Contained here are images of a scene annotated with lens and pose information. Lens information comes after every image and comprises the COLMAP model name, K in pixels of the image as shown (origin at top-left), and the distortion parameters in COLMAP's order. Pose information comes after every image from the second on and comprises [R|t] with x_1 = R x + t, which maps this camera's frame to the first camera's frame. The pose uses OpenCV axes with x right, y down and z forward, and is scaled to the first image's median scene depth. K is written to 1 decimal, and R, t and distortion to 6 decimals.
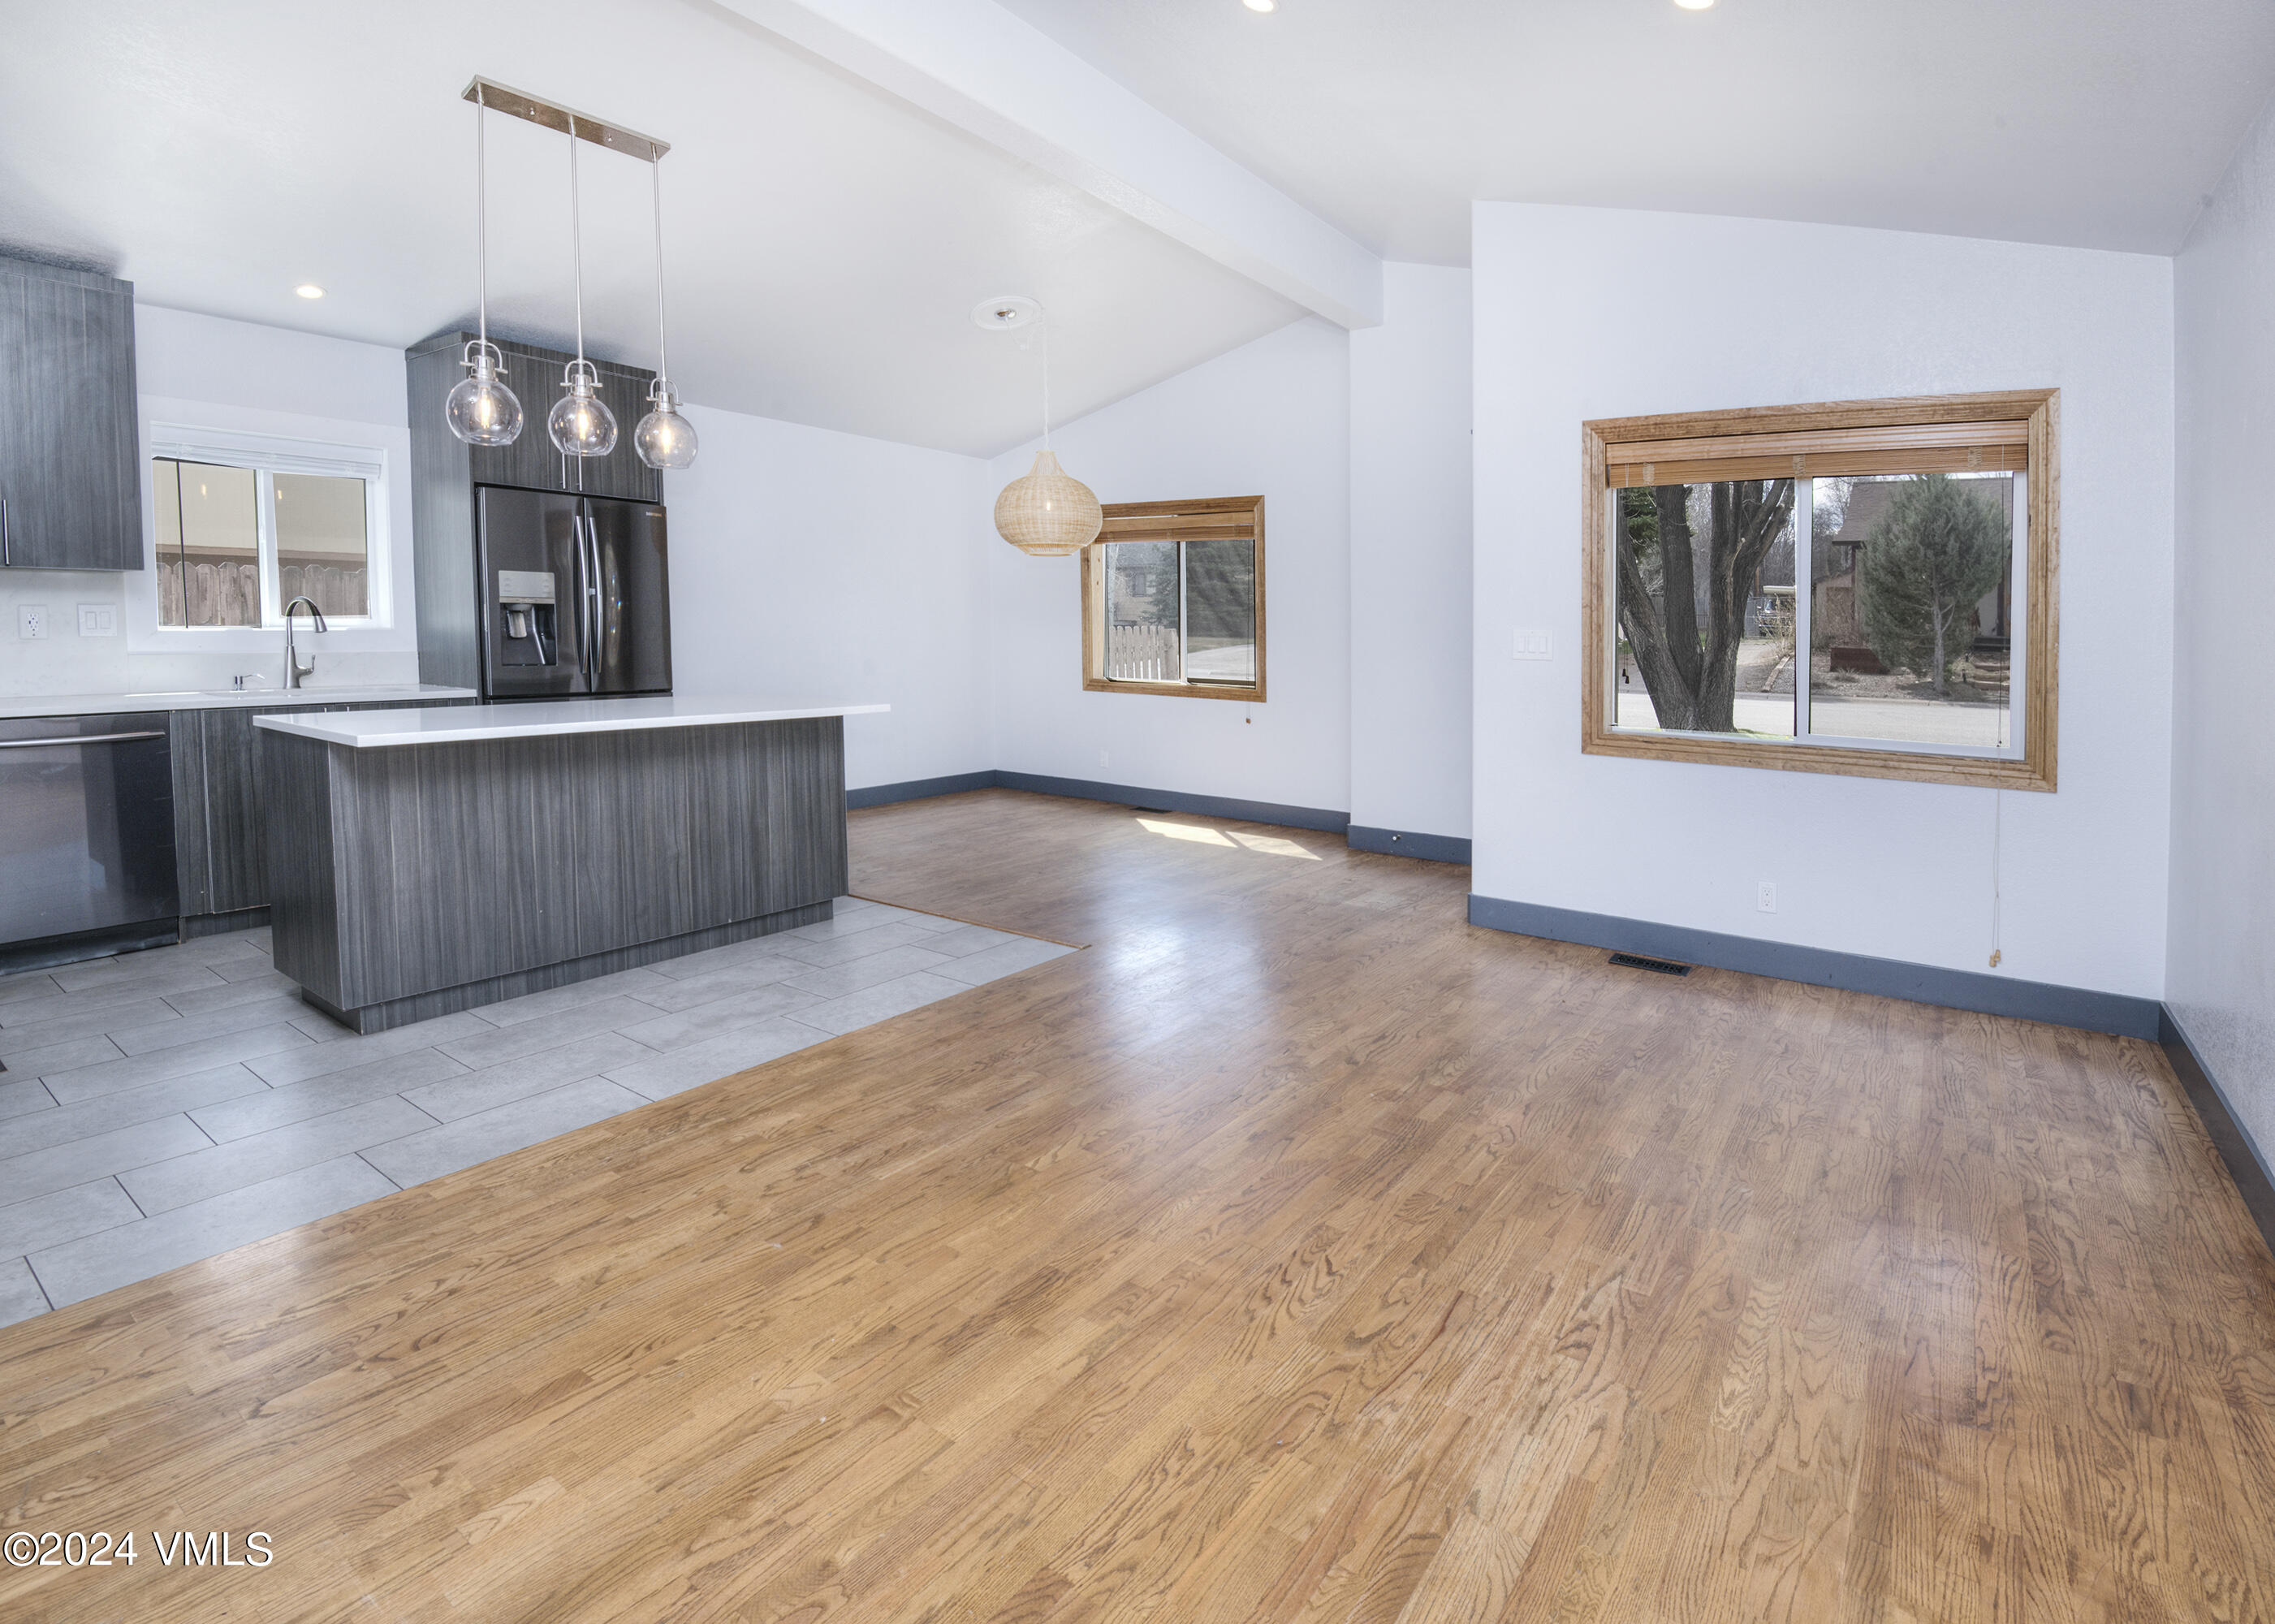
lens RADIAL K [[1128.5, 0, 1176.3], [0, 1128.5, 812.3], [0, 0, 1]] dist [-0.038579, -0.000070]
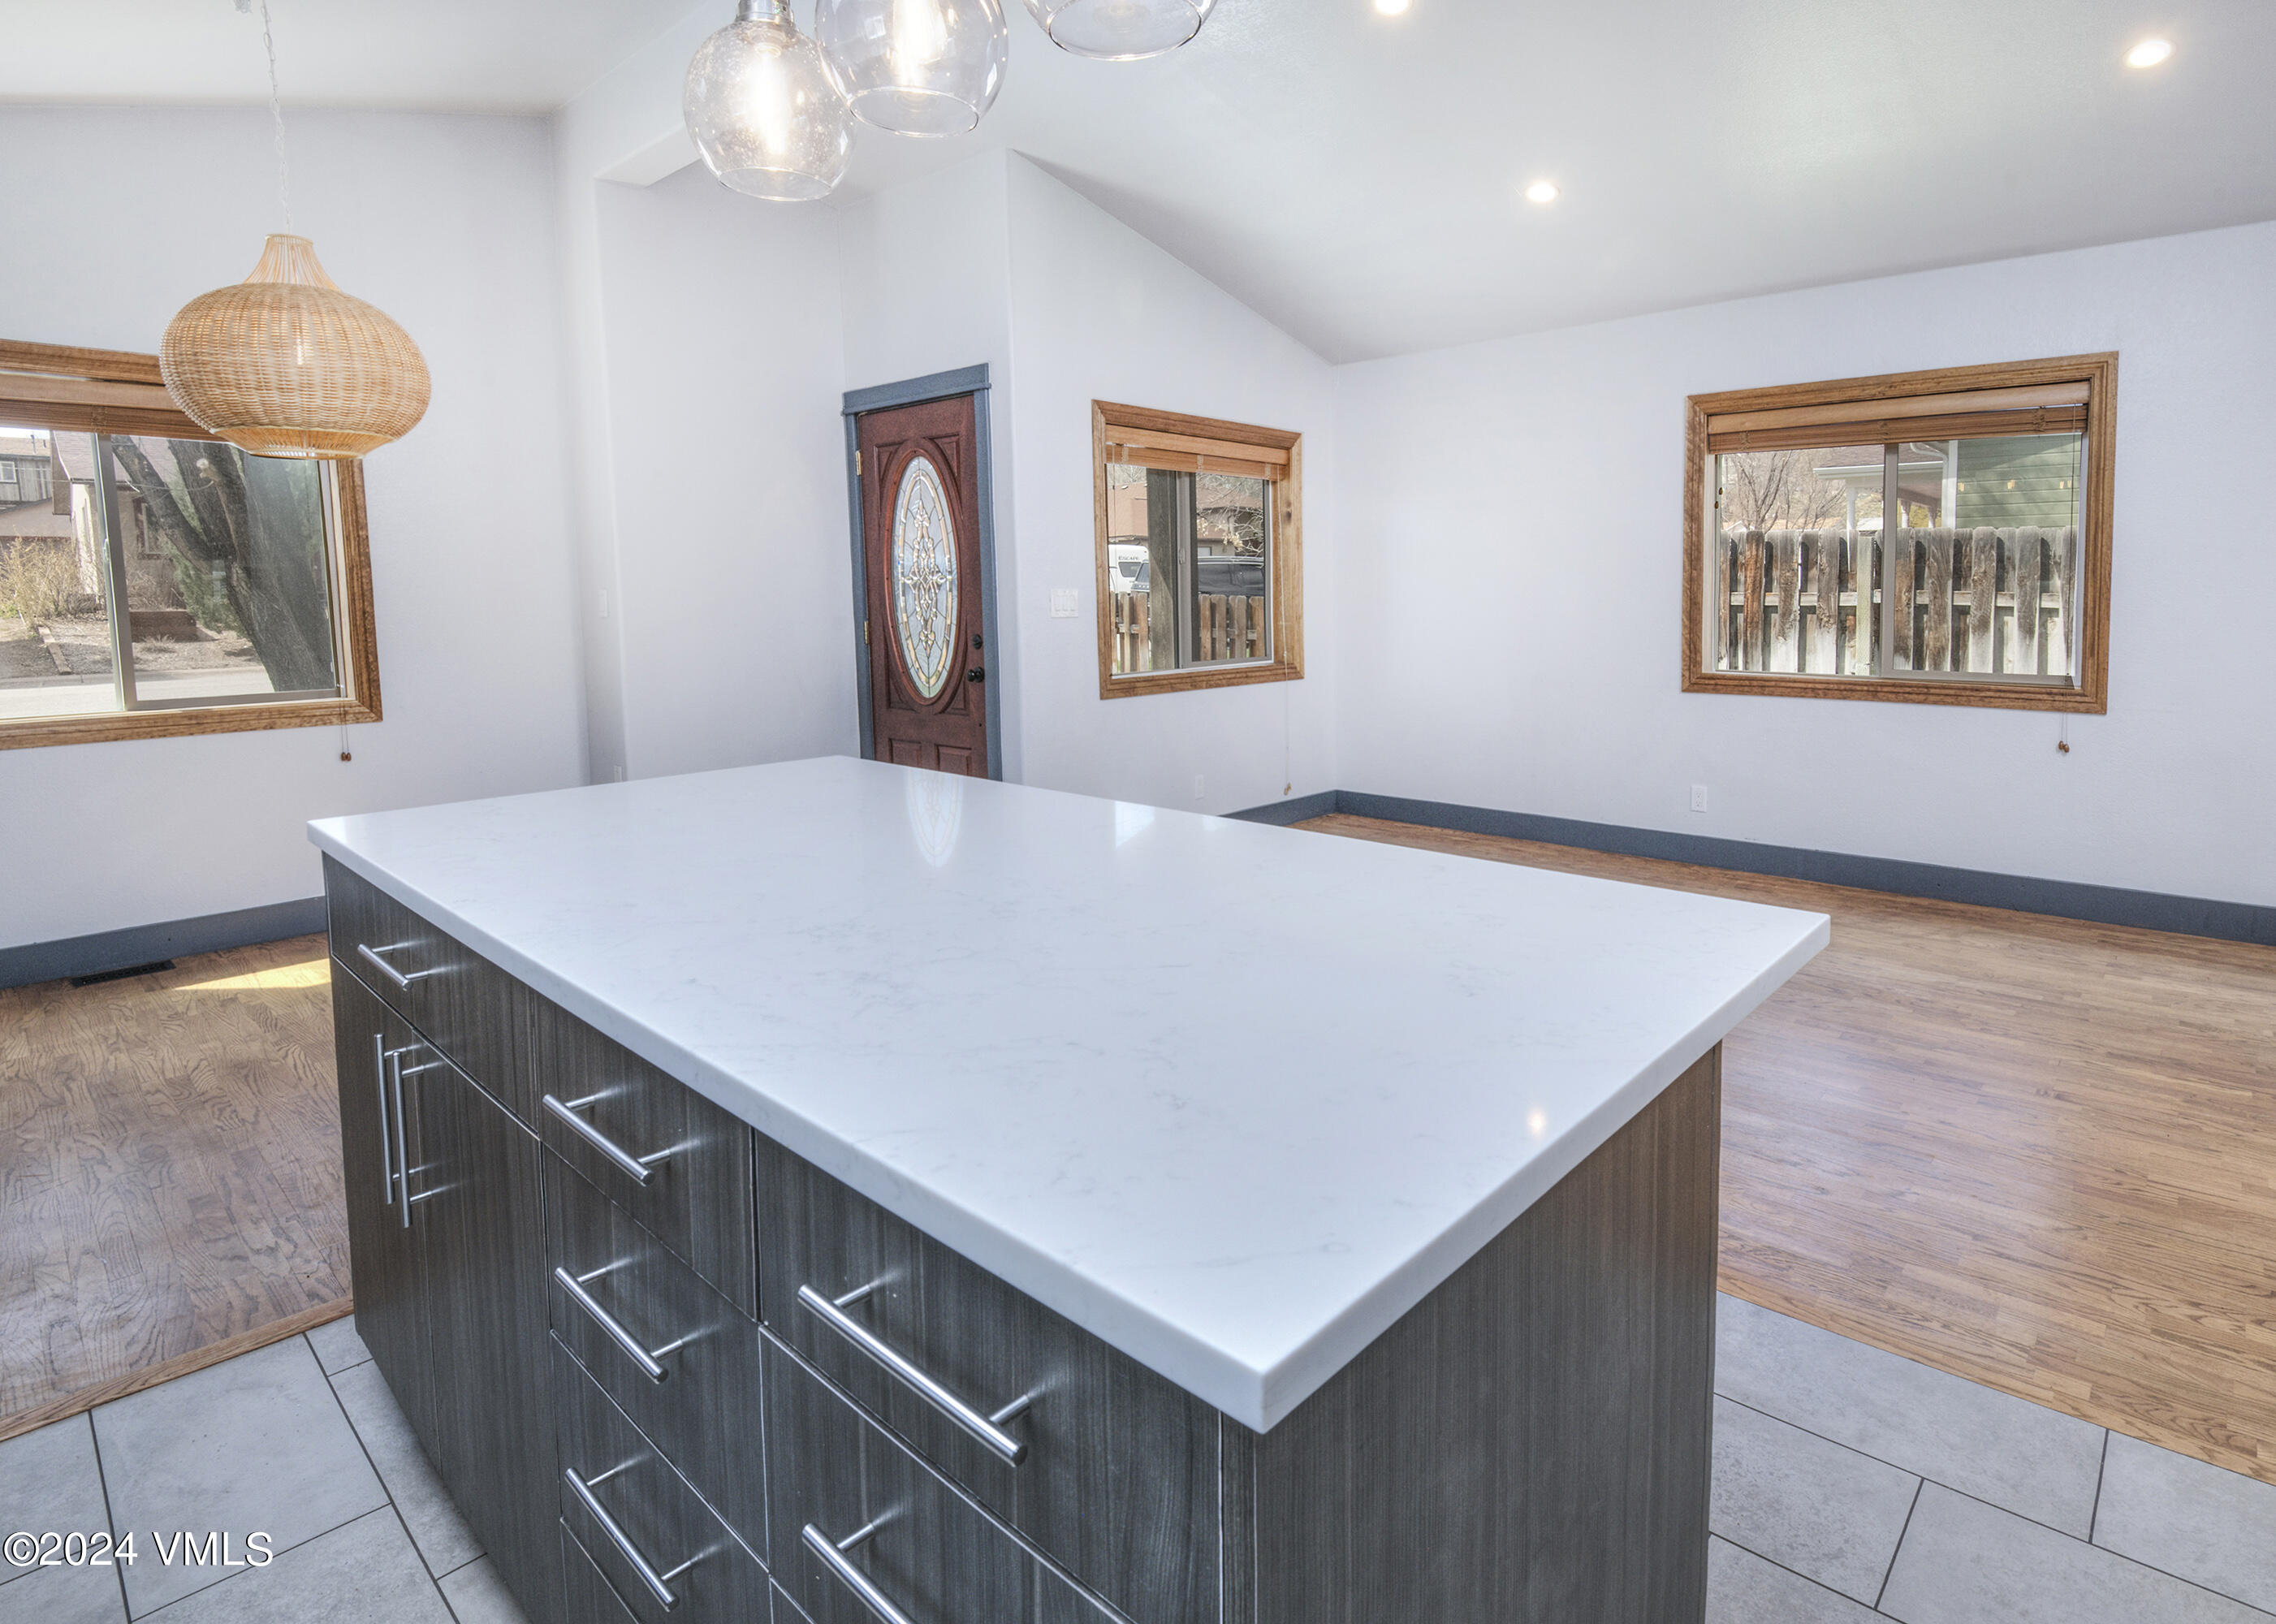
lens RADIAL K [[1128.9, 0, 1176.8], [0, 1128.9, 812.3], [0, 0, 1]] dist [-0.038579, -0.000070]
pose [[0.129952, -0.210986, 0.968812, -1.591723], [0.170003, 0.967370, 0.187868, -0.310677], [-0.976837, 0.140287, 0.161580, 1.649246]]
